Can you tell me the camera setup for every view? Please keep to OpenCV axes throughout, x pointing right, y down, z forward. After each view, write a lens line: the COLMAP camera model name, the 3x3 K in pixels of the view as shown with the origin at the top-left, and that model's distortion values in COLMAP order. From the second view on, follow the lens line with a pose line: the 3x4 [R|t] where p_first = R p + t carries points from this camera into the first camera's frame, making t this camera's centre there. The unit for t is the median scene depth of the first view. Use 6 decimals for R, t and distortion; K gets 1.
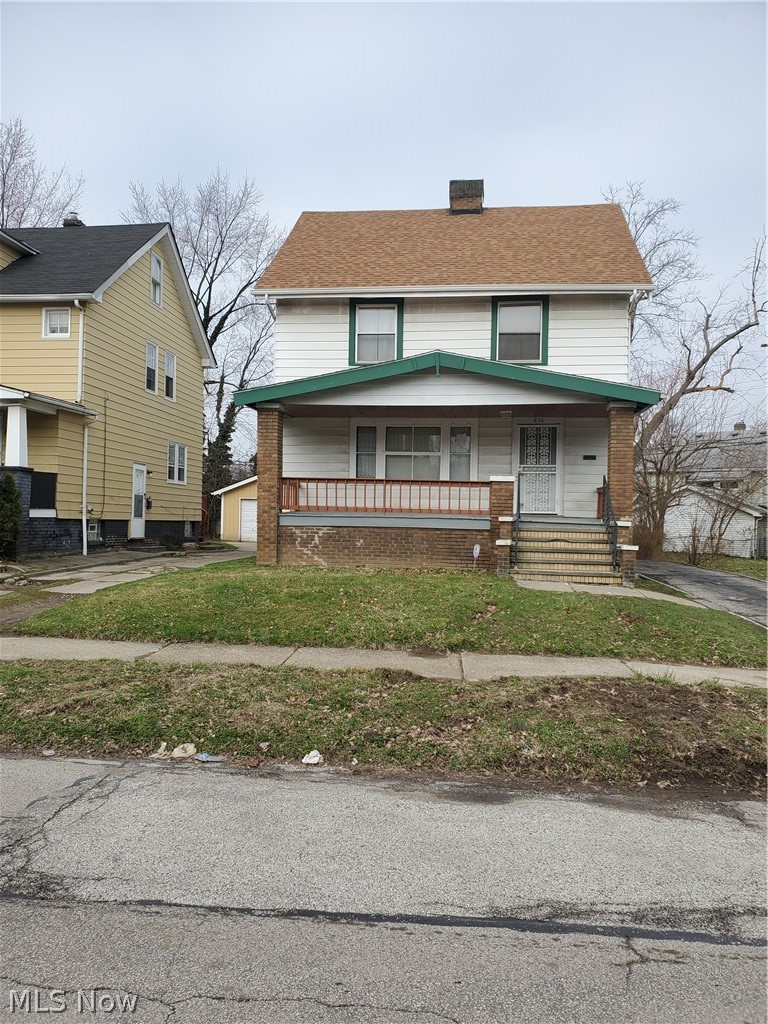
lens RADIAL K [[795.0, 0, 384.2], [0, 795.0, 514.5], [0, 0, 1]] dist [0.007003, 0.002513]
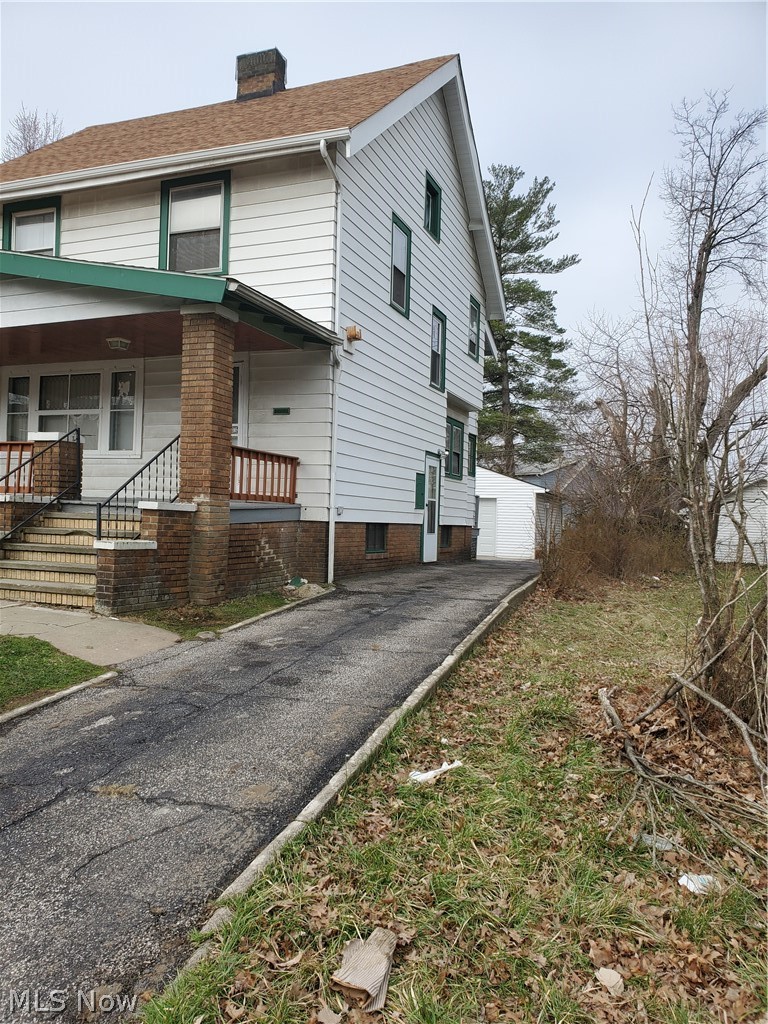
lens RADIAL K [[795.0, 0, 383.1], [0, 795.0, 509.5], [0, 0, 1]] dist [0.007003, 0.002513]
pose [[0.963736, 0.009246, -0.266697, 0.509758], [-0.012916, 0.999844, -0.012010, 0.015834], [0.266544, 0.015019, 0.963706, 0.392917]]
